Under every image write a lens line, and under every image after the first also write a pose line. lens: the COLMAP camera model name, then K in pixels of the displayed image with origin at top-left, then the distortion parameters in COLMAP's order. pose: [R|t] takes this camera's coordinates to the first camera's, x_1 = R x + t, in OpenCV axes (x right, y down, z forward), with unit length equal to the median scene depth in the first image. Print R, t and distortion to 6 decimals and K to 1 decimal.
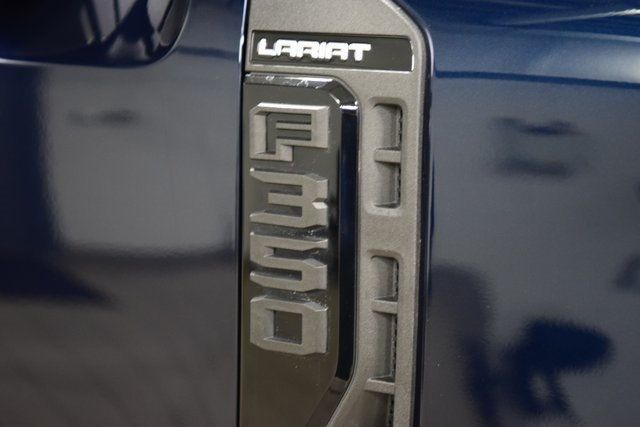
lens RADIAL K [[1639.7, 0, 314.7], [0, 1639.7, 212.6], [0, 0, 1]] dist [0.084341, 0.000000]
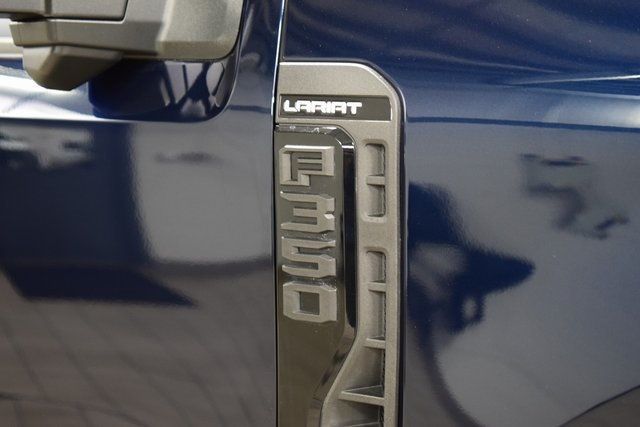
lens RADIAL K [[1374.6, 0, 324.5], [0, 1374.6, 214.1], [0, 0, 1]] dist [0.000596, 0.000000]
pose [[0.999302, -0.022931, -0.029476, 0.033546], [0.022521, 0.999646, -0.014155, 0.010265], [0.029790, 0.013481, 0.999465, -0.185384]]
